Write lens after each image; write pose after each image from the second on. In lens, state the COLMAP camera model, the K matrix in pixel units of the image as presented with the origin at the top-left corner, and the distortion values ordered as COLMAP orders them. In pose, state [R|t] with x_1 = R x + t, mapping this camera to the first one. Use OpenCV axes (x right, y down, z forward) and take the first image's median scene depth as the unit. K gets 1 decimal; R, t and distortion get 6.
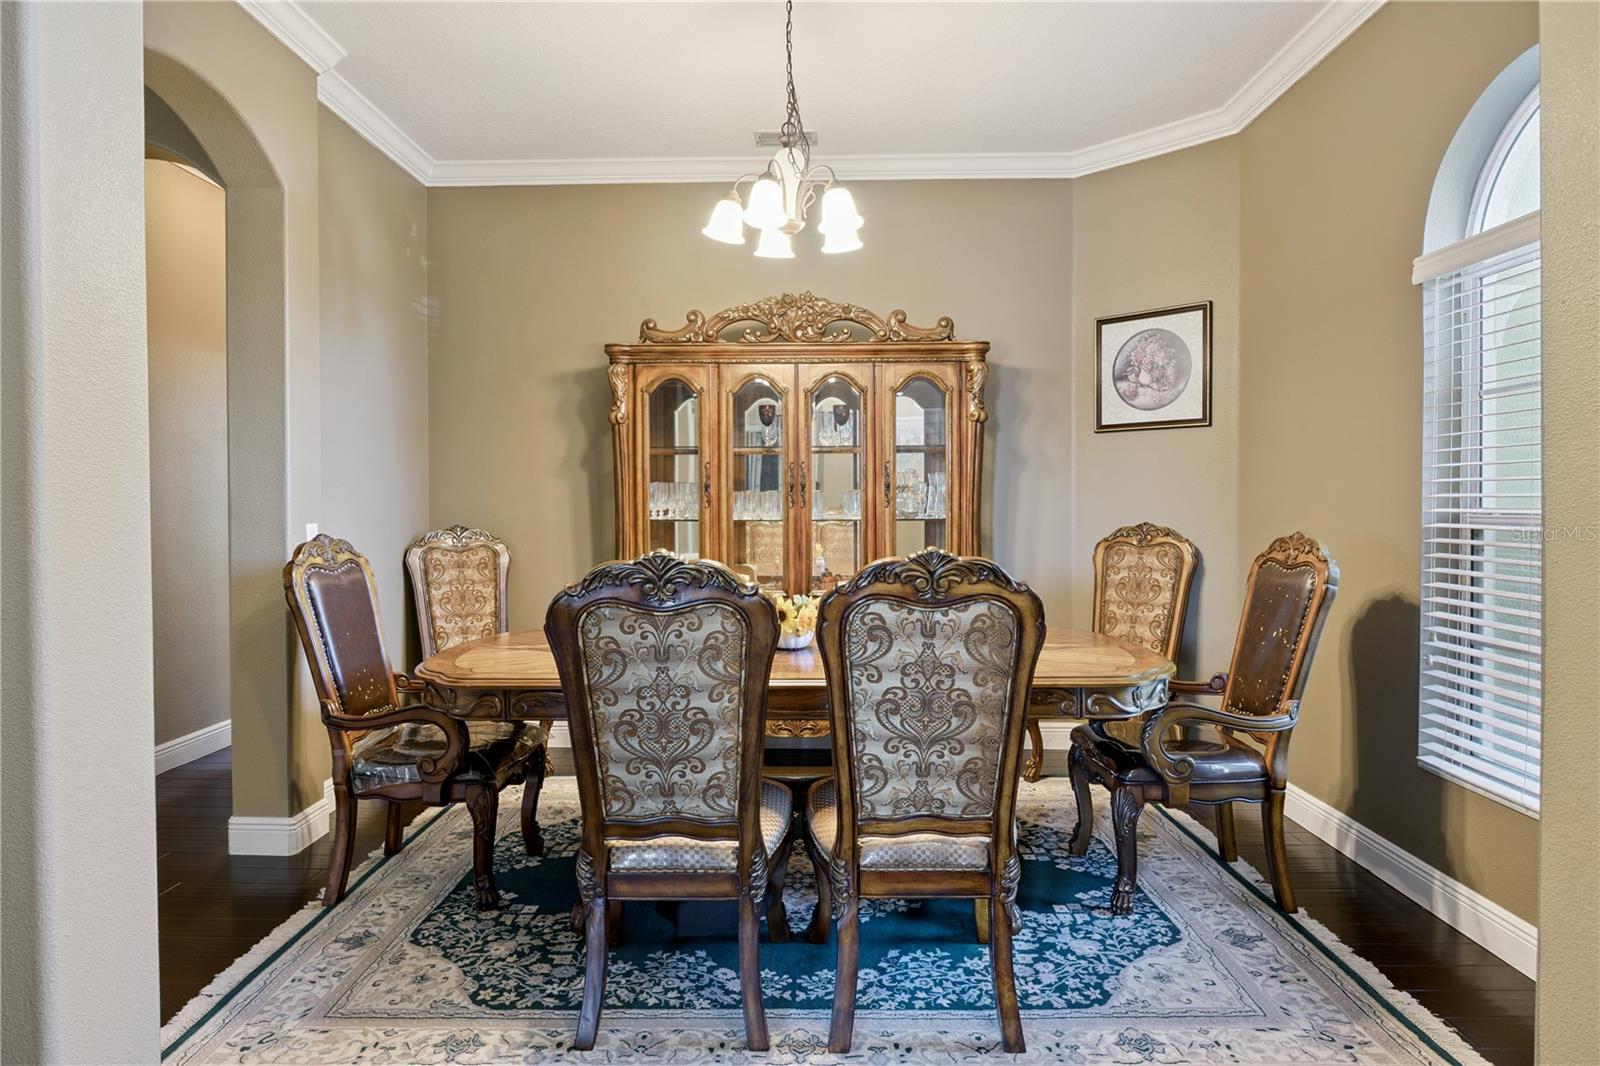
lens RADIAL K [[914.7, 0, 793.6], [0, 914.7, 505.5], [0, 0, 1]] dist [-0.013755, 0.001497]
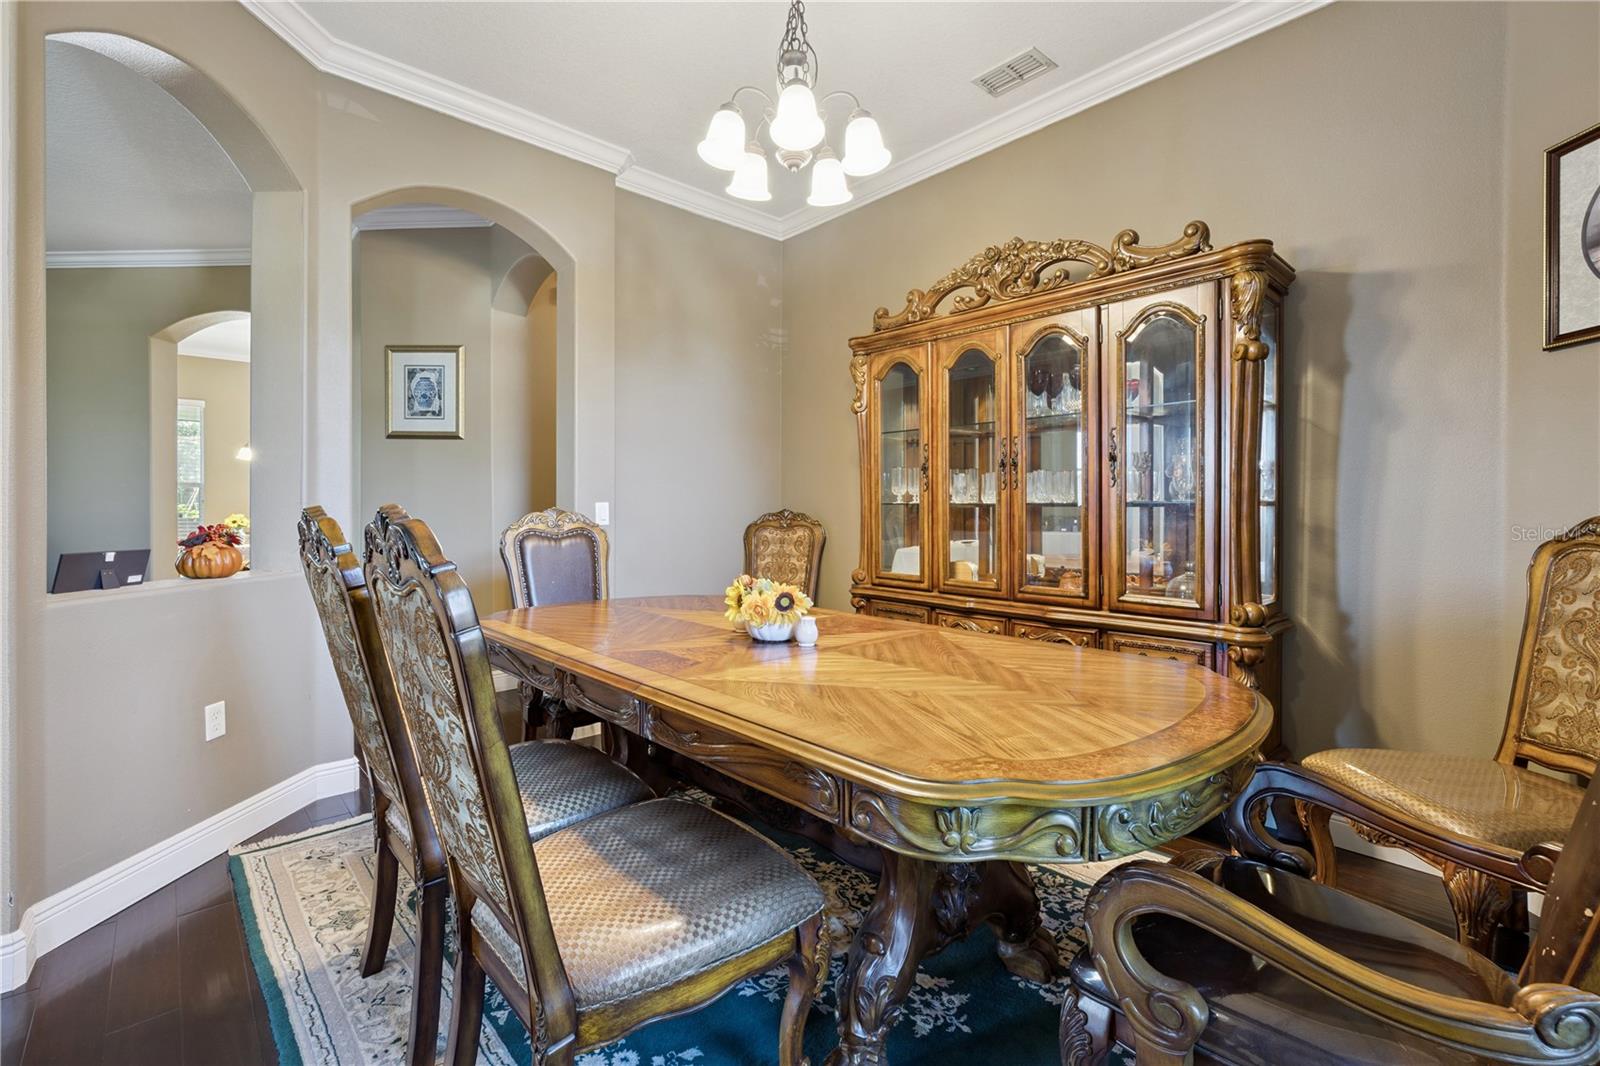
lens RADIAL K [[696.6, 0, 780.9], [0, 696.6, 515.4], [0, 0, 1]] dist [-0.013192, 0.000831]
pose [[0.677945, 0.011707, -0.735020, 0.344254], [-0.001454, 0.999893, 0.014584, 0.017861], [0.735111, -0.008819, 0.677889, 0.383820]]
